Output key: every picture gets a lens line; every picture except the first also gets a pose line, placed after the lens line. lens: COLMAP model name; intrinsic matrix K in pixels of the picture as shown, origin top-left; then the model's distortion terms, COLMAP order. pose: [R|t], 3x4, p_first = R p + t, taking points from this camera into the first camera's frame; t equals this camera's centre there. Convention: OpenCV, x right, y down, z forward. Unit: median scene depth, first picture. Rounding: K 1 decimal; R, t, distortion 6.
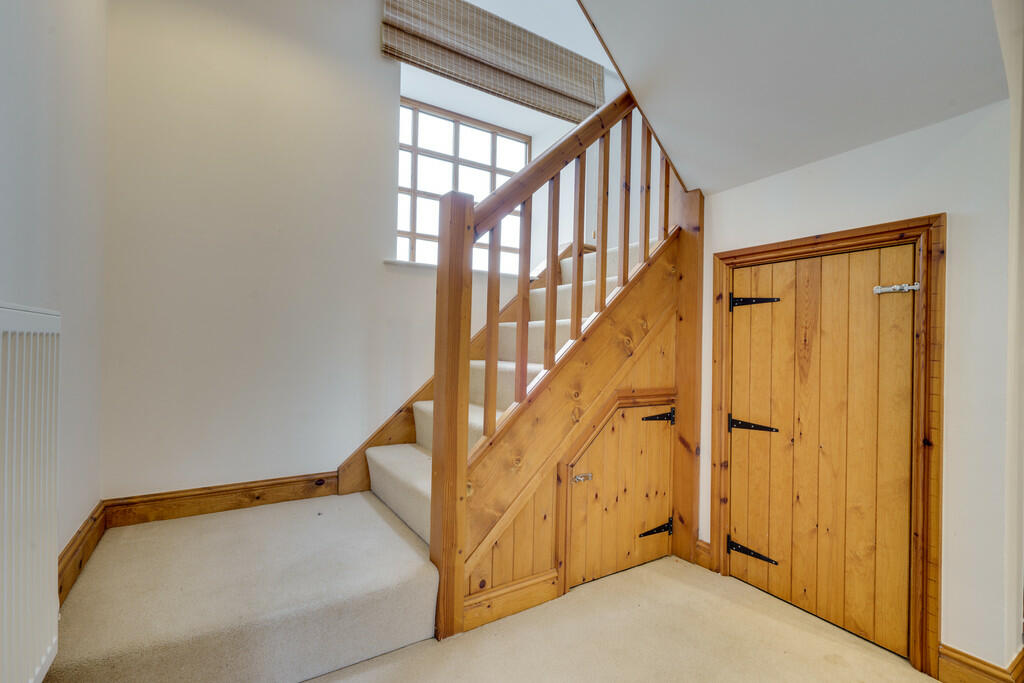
lens RADIAL K [[459.6, 0, 509.8], [0, 459.6, 343.9], [0, 0, 1]] dist [-0.000877, 0.000185]
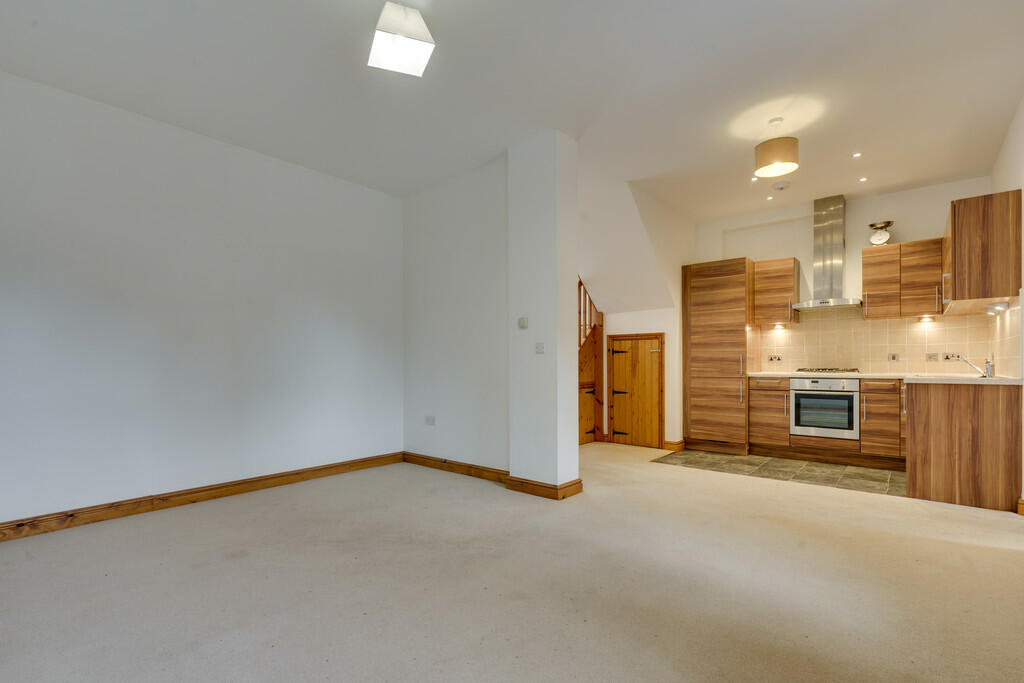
lens RADIAL K [[459.6, 0, 521.1], [0, 459.6, 367.9], [0, 0, 1]] dist [-0.000877, 0.000185]
pose [[0.957294, -0.026369, 0.287912, -0.948773], [0.021475, 0.999566, 0.020145, -0.060611], [-0.288319, -0.013102, 0.957445, -1.684346]]
